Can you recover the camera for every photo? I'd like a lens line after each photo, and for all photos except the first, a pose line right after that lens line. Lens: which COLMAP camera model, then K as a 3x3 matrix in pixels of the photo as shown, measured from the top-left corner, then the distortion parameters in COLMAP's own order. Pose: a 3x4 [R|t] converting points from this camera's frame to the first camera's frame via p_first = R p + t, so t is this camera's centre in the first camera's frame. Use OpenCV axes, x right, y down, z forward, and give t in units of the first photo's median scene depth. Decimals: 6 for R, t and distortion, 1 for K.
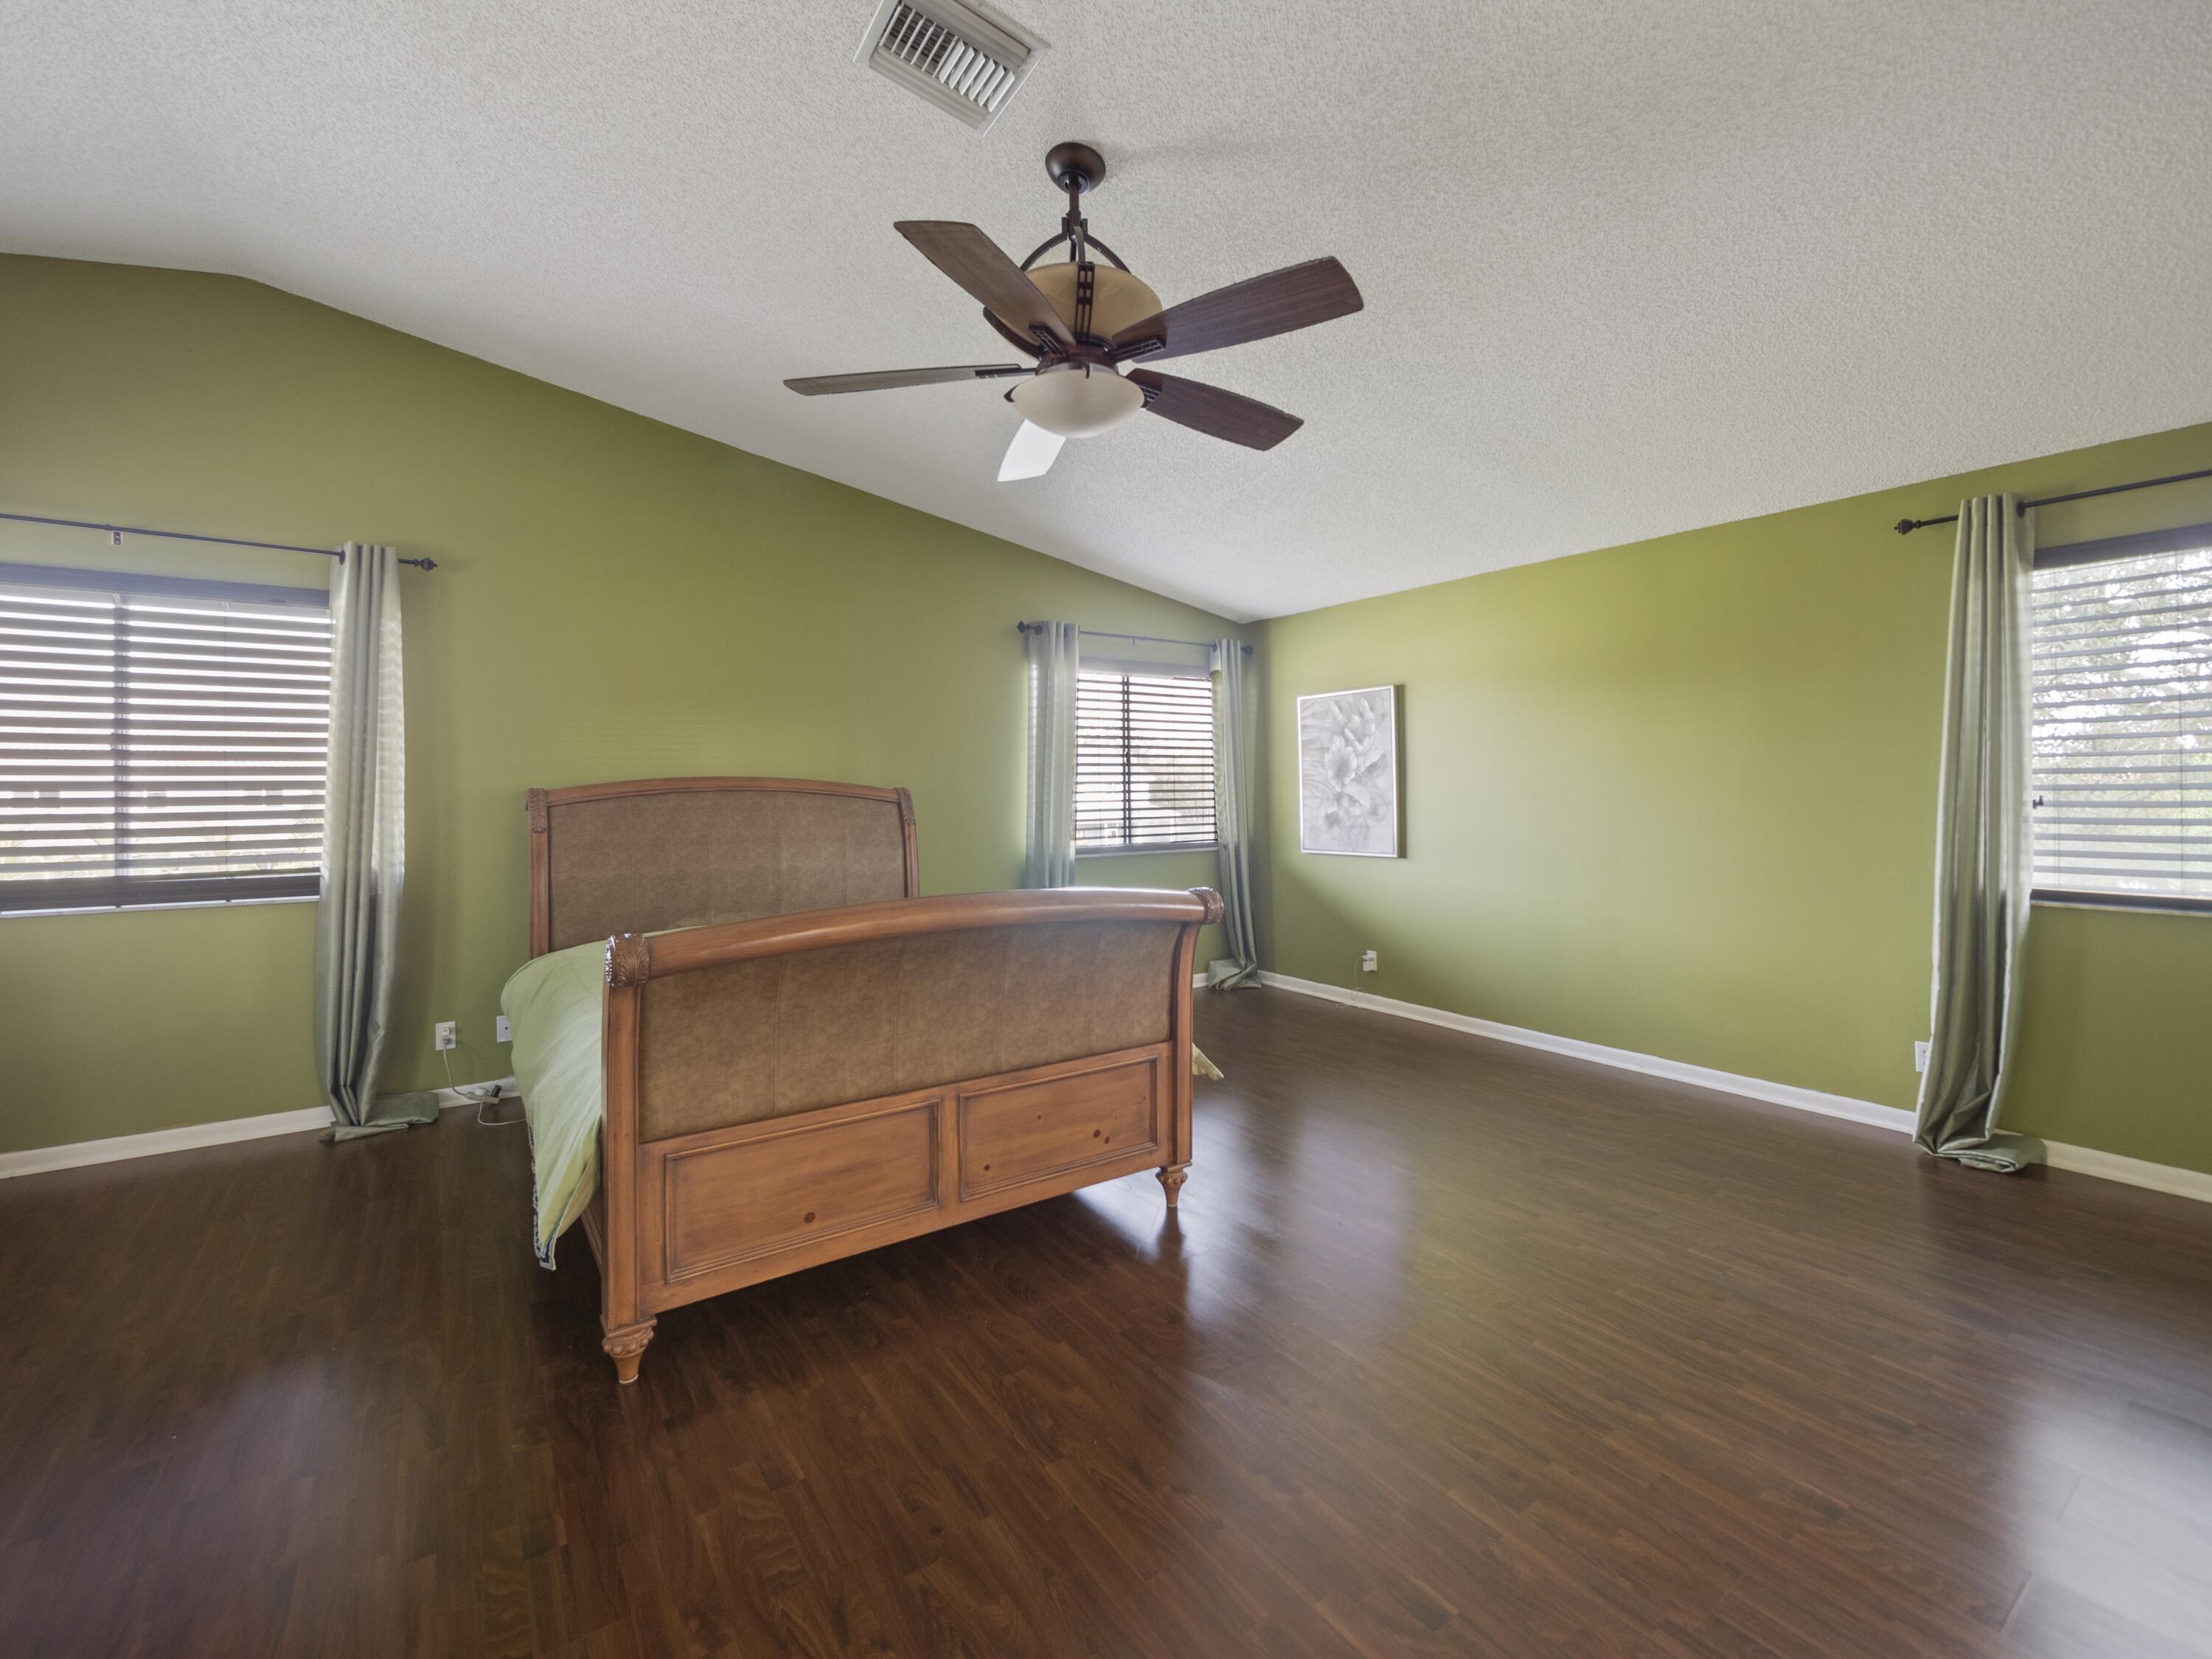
lens RADIAL K [[953.8, 0, 1106.0], [0, 953.8, 829.5], [0, 0, 1]] dist [-0.000467, -0.000172]
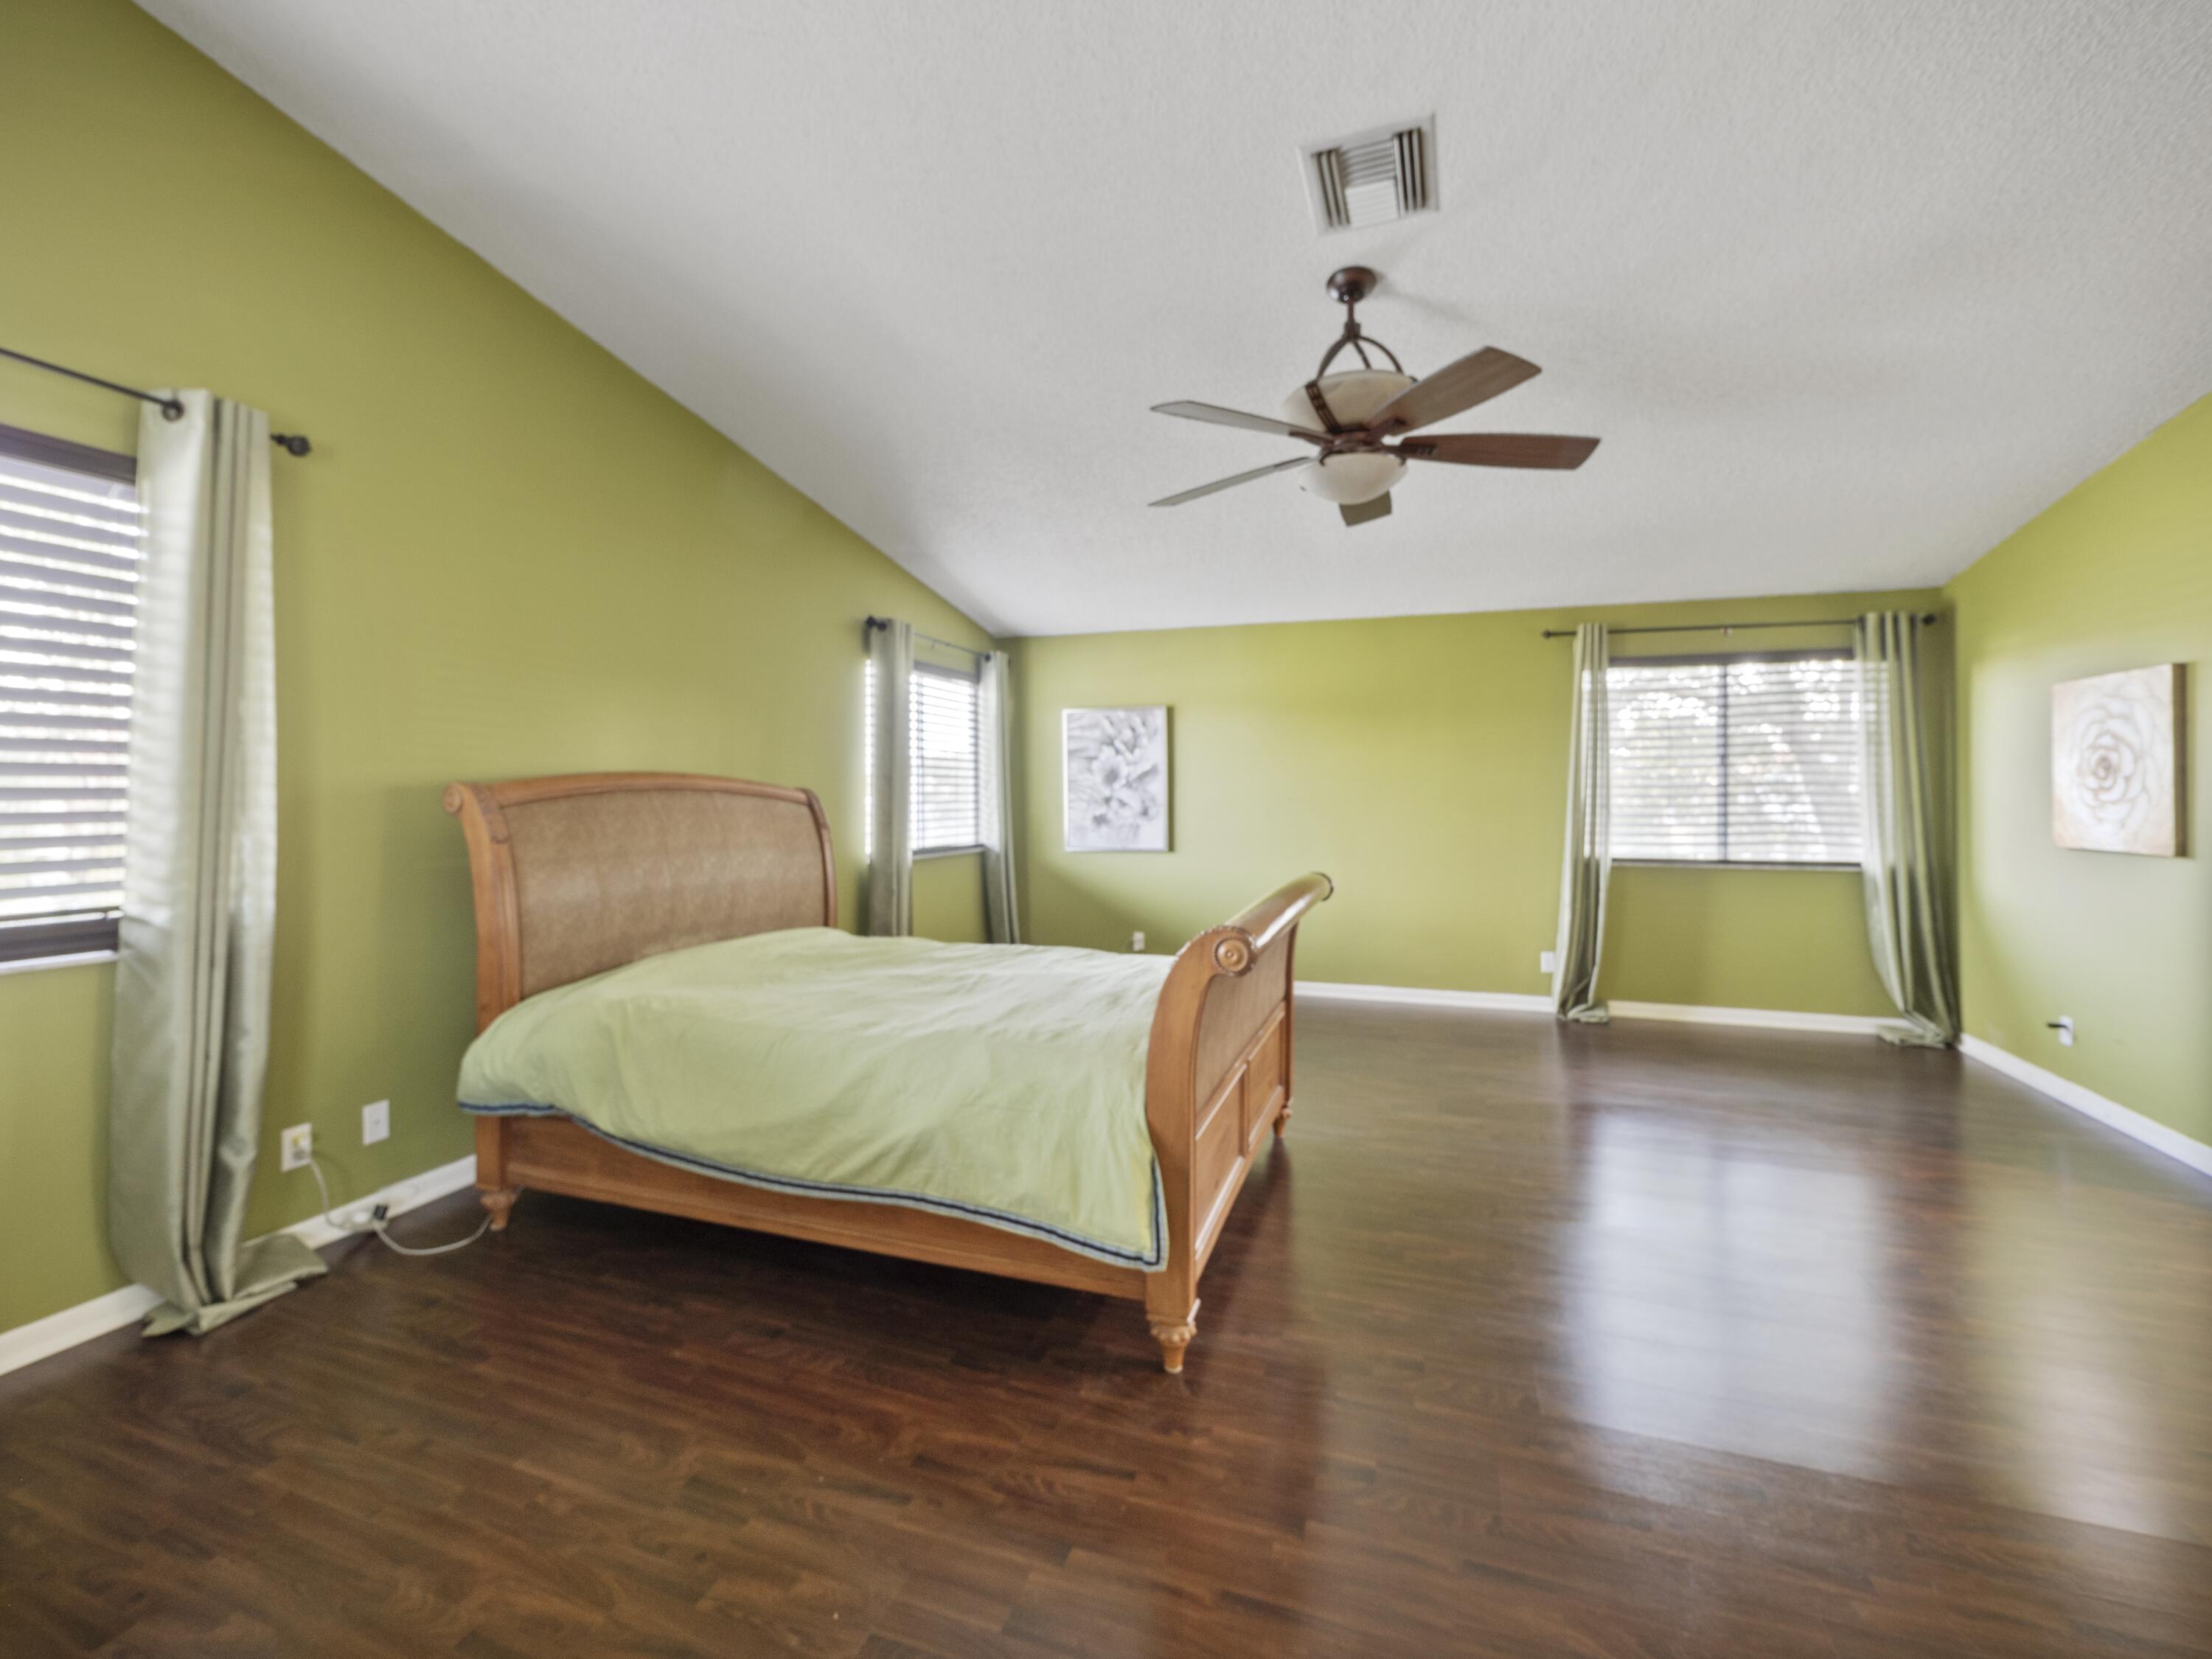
lens RADIAL K [[953.8, 0, 1106.0], [0, 953.8, 829.5], [0, 0, 1]] dist [-0.000467, -0.000172]
pose [[0.806990, -0.013030, 0.590422, -0.459857], [0.016267, 0.999868, -0.000168, 0.001274], [-0.590341, 0.009740, 0.807095, 0.087253]]
